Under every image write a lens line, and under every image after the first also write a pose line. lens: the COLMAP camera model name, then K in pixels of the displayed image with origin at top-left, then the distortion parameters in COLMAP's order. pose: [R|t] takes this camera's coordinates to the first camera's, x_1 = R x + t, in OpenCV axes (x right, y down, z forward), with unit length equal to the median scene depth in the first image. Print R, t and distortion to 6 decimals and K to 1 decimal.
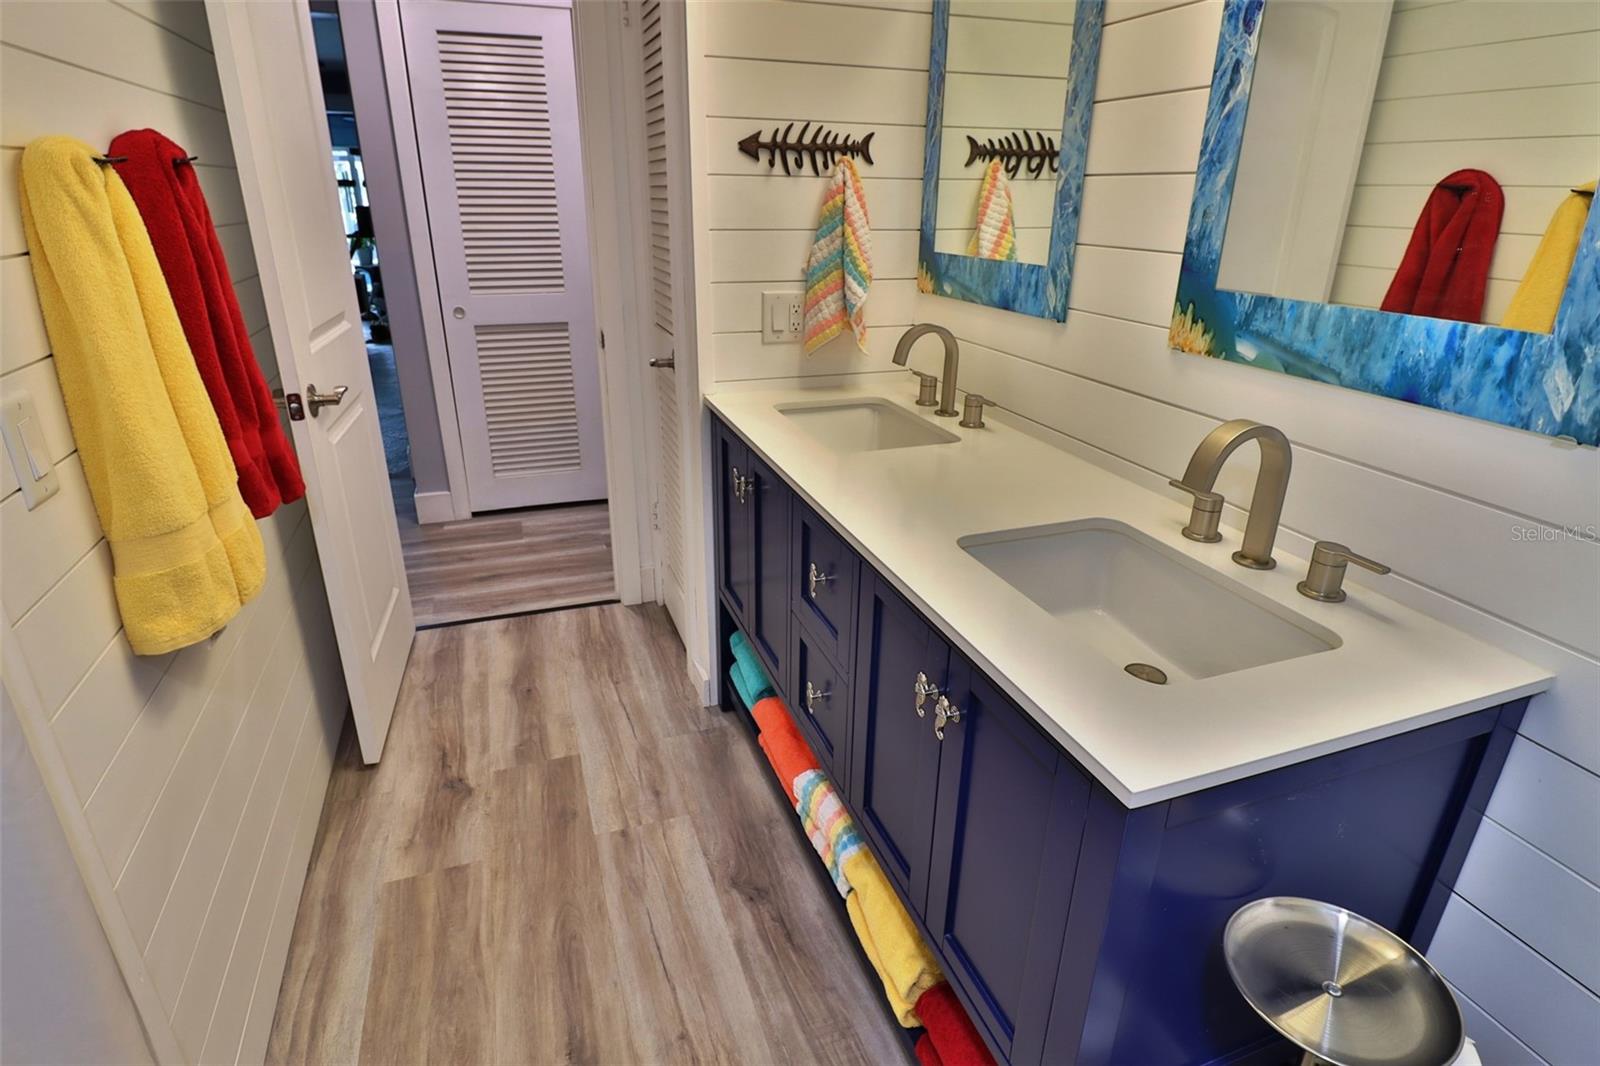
lens RADIAL K [[826.5, 0, 794.3], [0, 826.5, 528.8], [0, 0, 1]] dist [-0.001037, -0.013920]
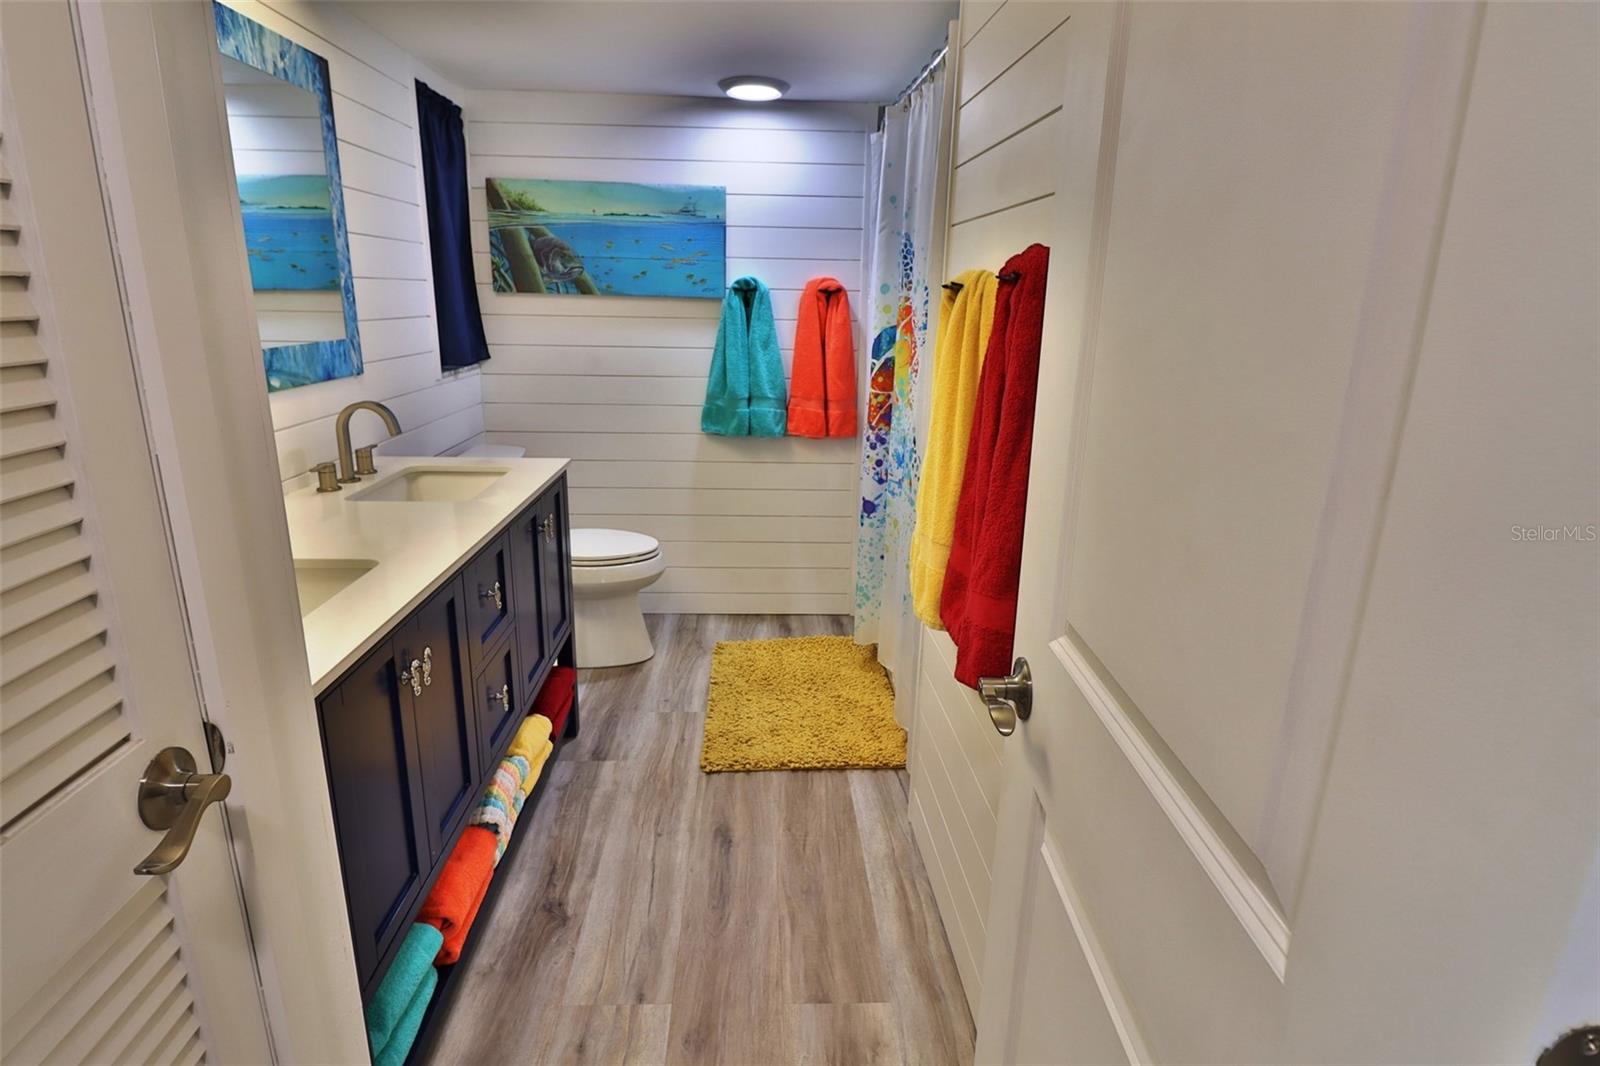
lens RADIAL K [[826.5, 0, 796.8], [0, 826.5, 531.1], [0, 0, 1]] dist [-0.001037, -0.013920]
pose [[-0.957574, -0.108265, 0.267080, -0.662552], [0.077484, 0.795906, 0.600441, -0.660220], [-0.277577, 0.595661, -0.753750, 1.597130]]
